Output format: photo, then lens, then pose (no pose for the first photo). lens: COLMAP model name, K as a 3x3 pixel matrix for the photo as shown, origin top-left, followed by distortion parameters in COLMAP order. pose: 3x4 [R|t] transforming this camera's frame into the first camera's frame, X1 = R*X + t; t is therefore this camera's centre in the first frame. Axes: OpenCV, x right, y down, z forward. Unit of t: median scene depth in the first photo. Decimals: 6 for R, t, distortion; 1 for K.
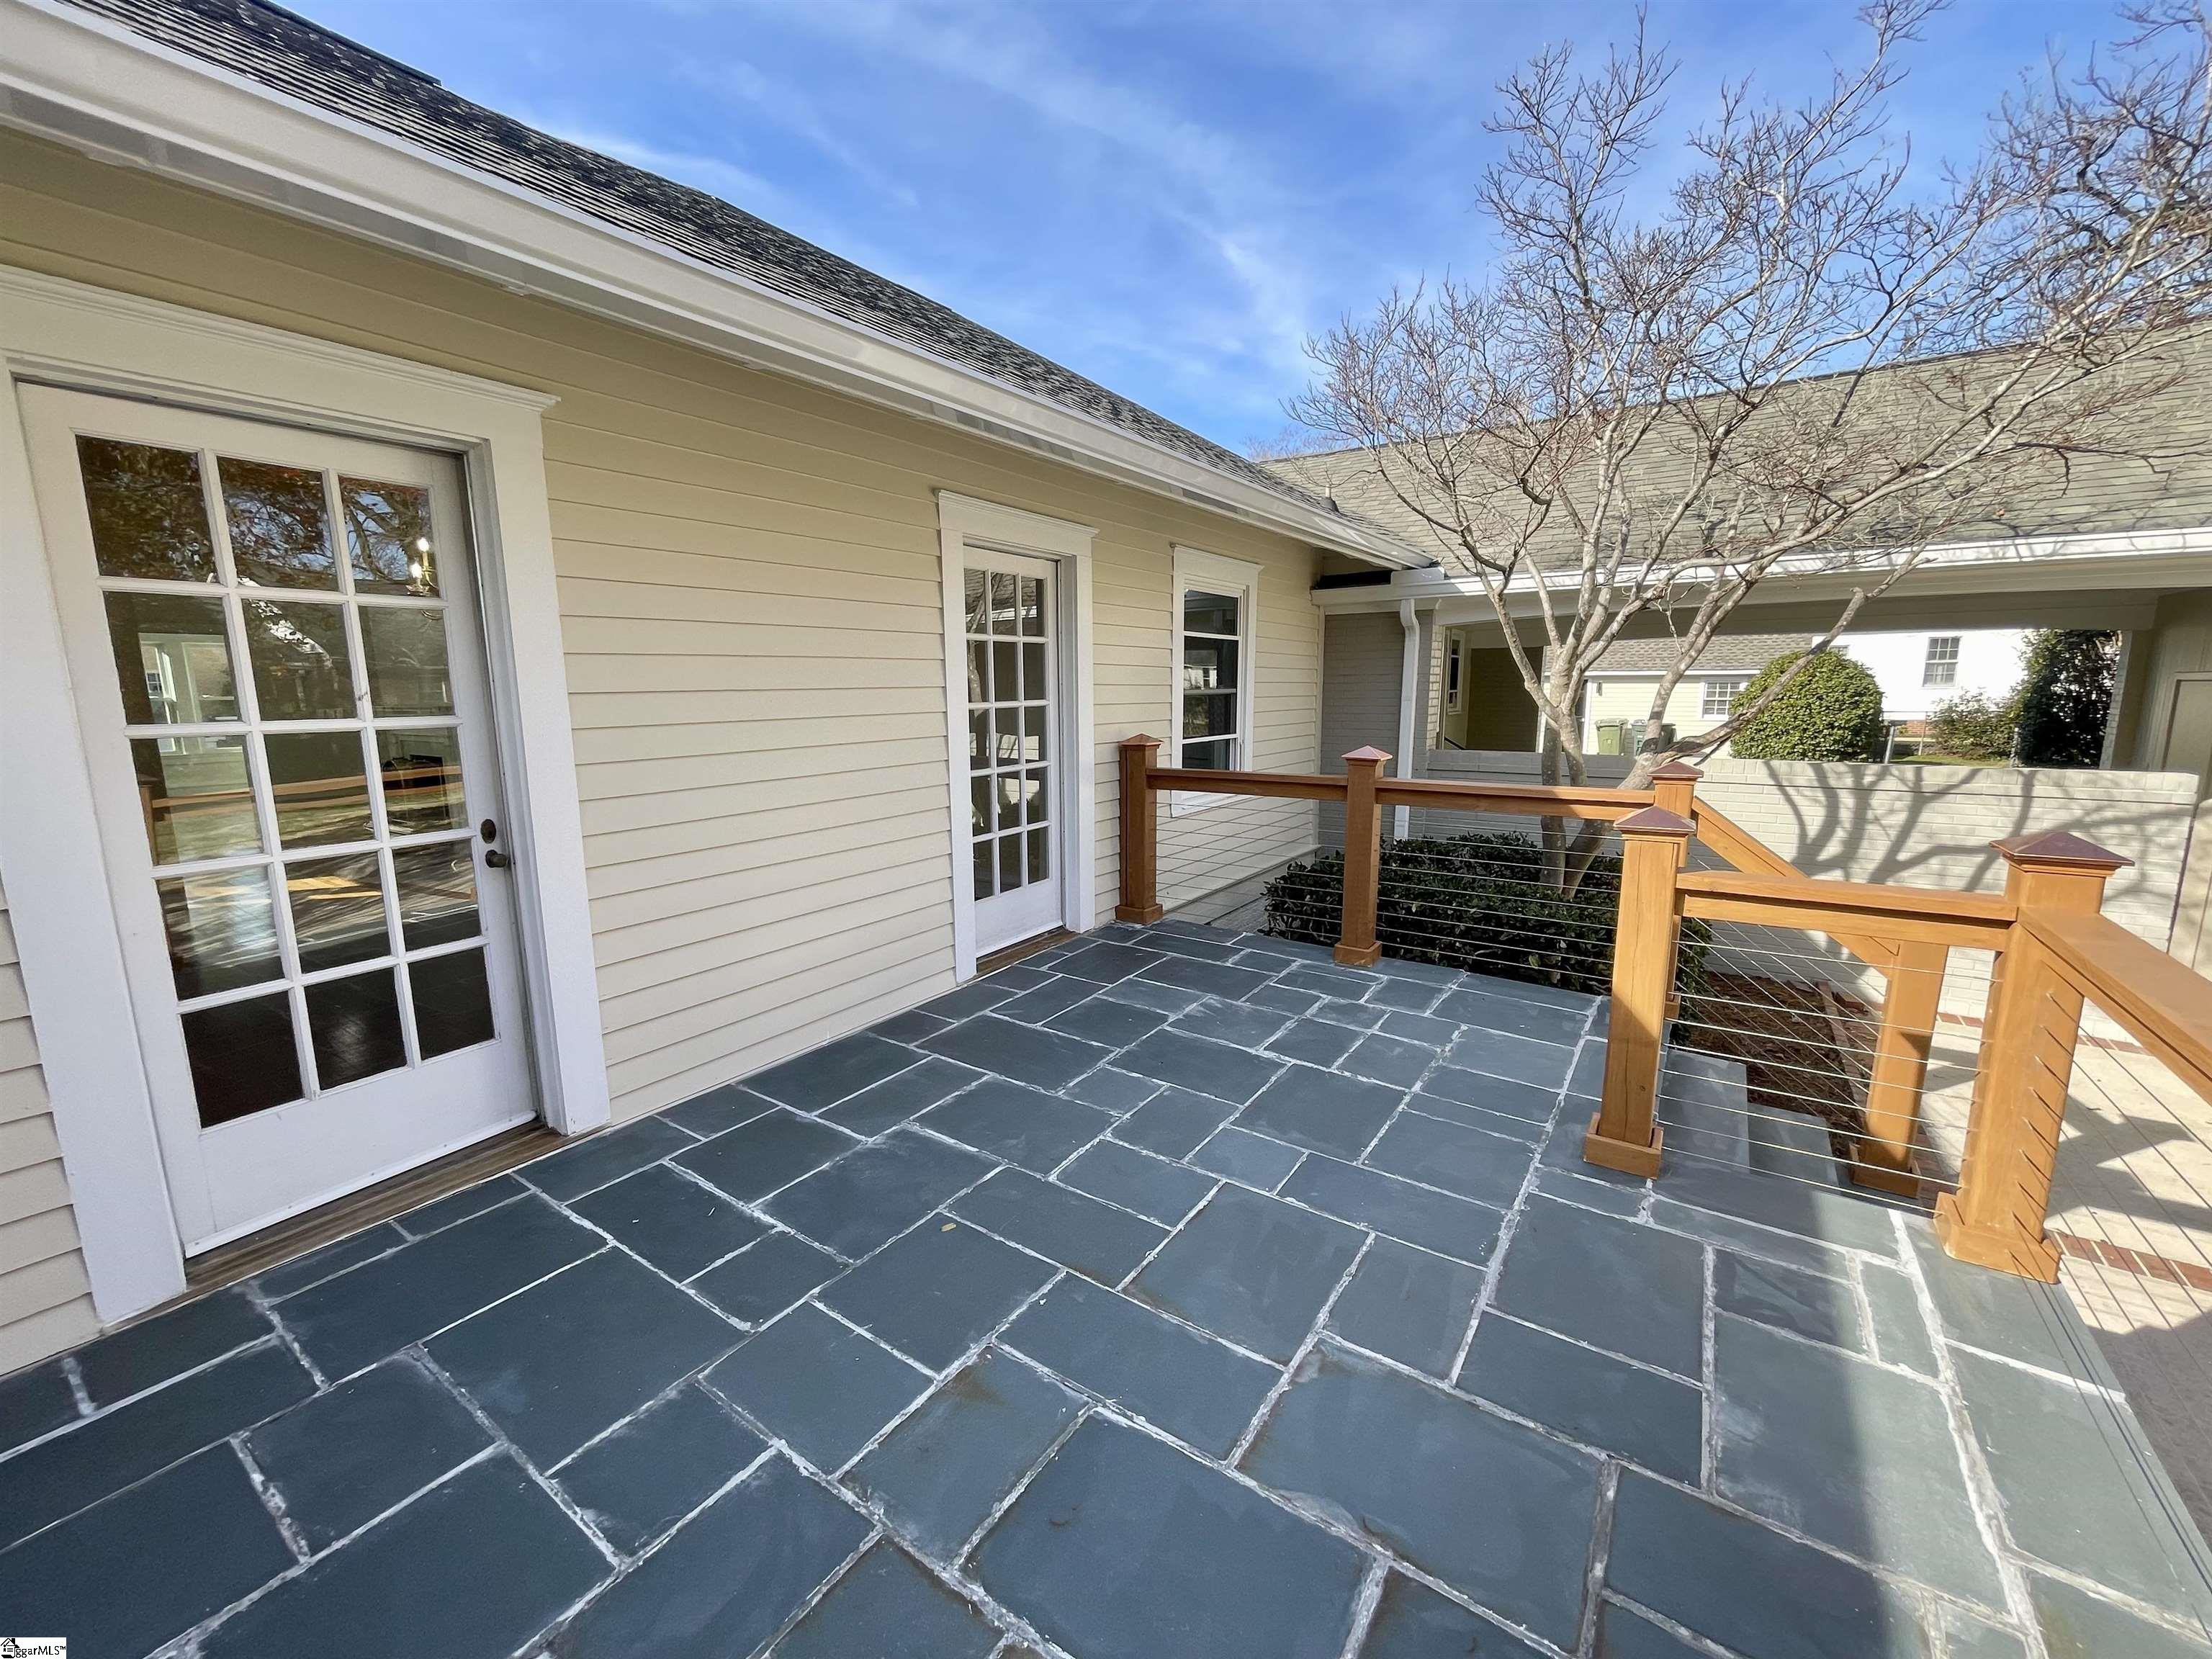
lens RADIAL K [[896.8, 0, 1098.5], [0, 896.8, 822.6], [0, 0, 1]] dist [-0.007739, 0.001090]
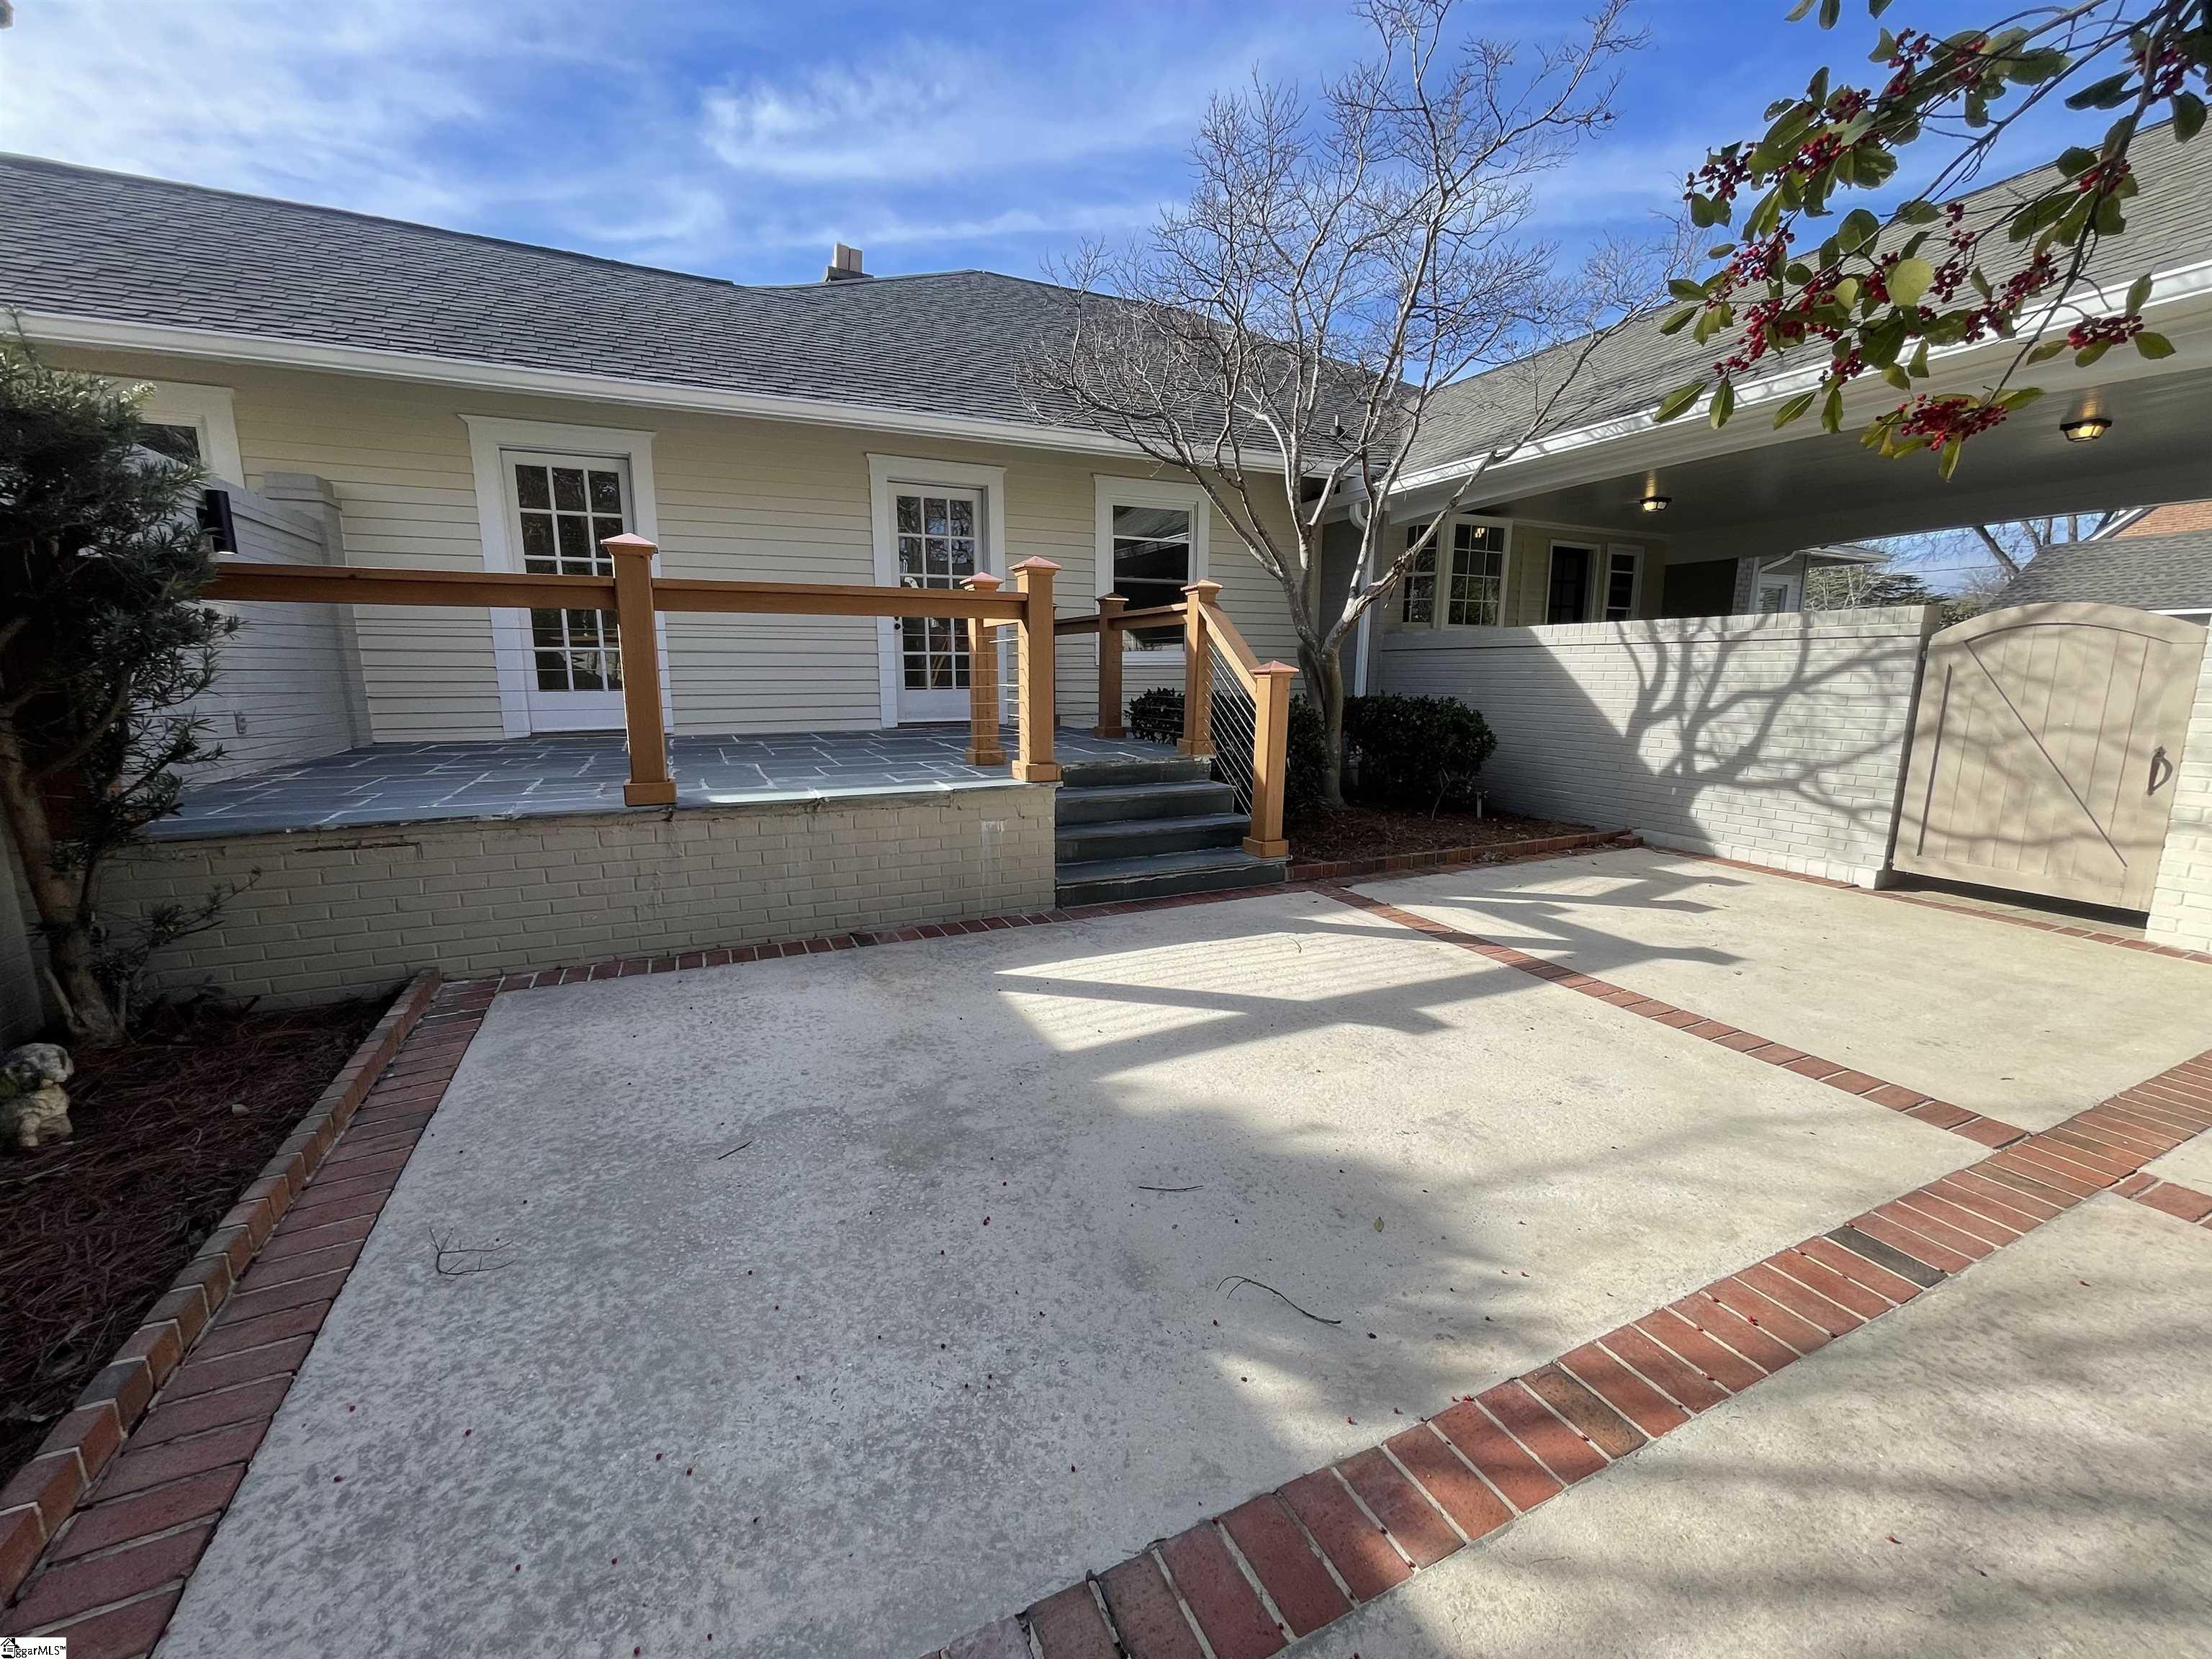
lens RADIAL K [[896.8, 0, 1114.0], [0, 896.8, 825.0], [0, 0, 1]] dist [-0.007739, 0.001090]
pose [[0.860960, 0.091414, -0.500391, 0.856042], [-0.080804, 0.995807, 0.042890, 0.191644], [0.502214, 0.003507, 0.864736, -0.249994]]
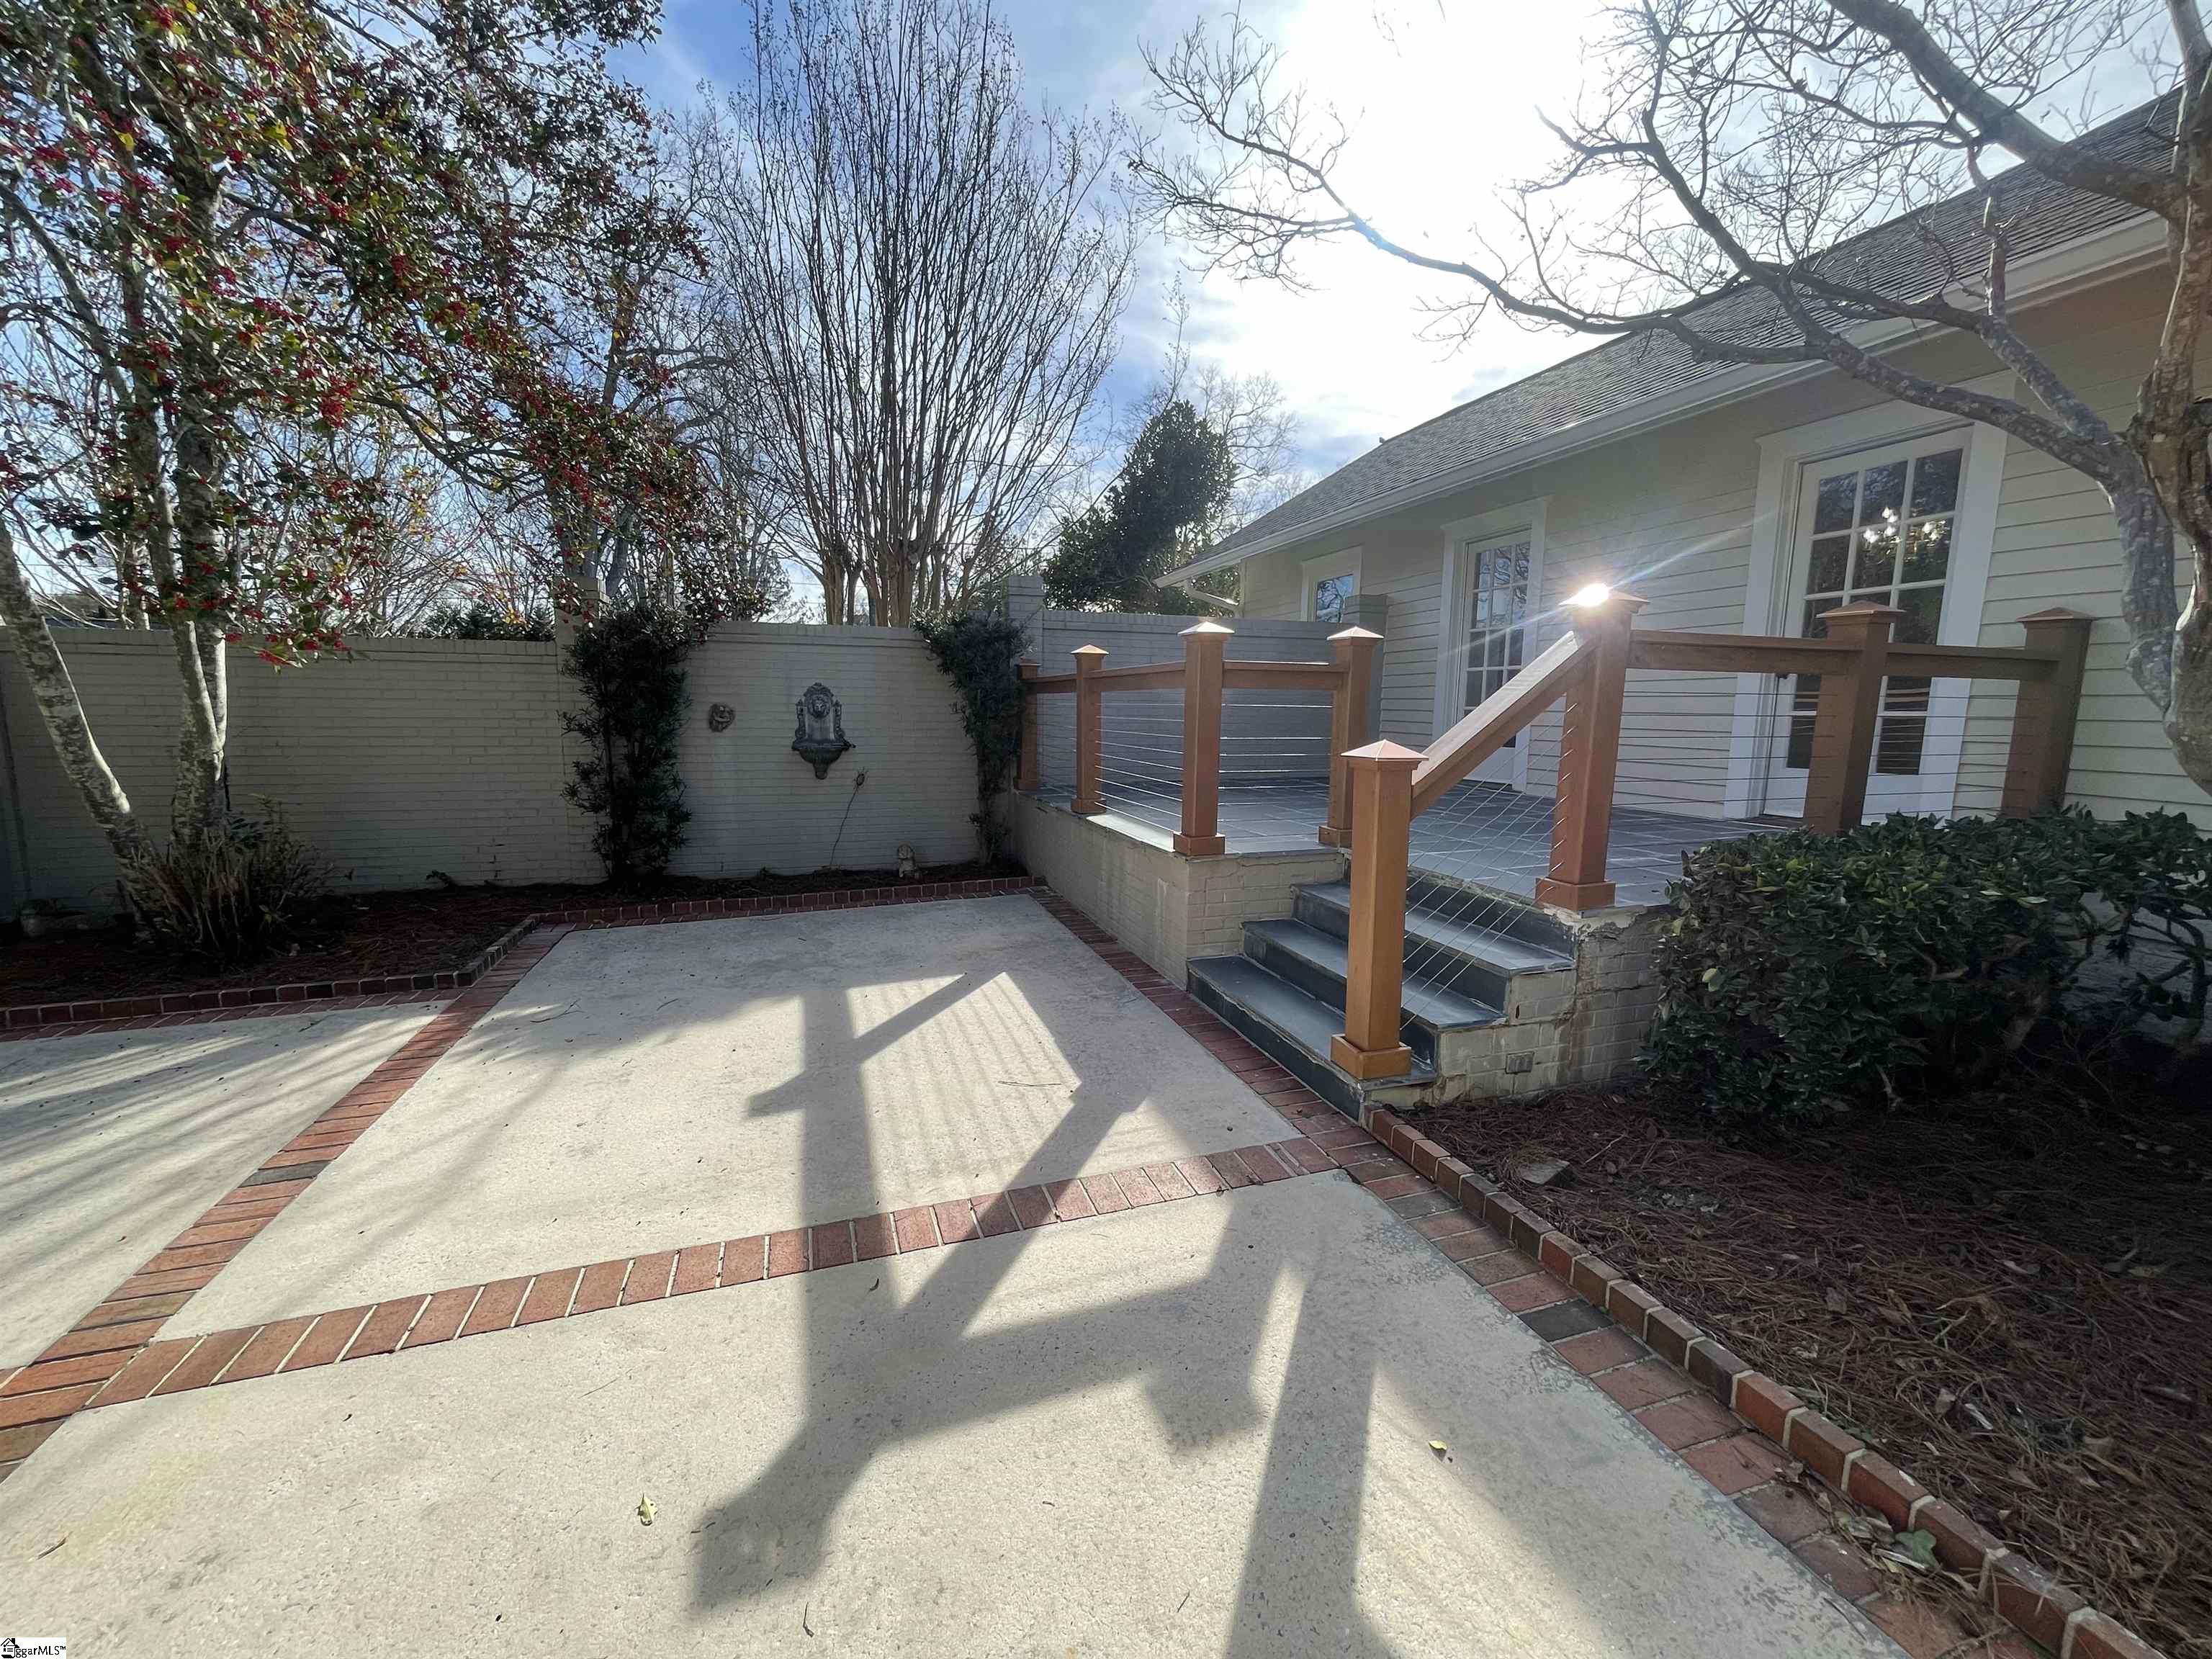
lens RADIAL K [[896.8, 0, 1115.5], [0, 896.8, 821.1], [0, 0, 1]] dist [-0.007739, 0.001090]
pose [[-0.607855, 0.102162, -0.787449, 1.043989], [-0.127388, 0.966297, 0.223700, -0.000817], [0.783763, 0.236289, -0.574354, 0.785127]]
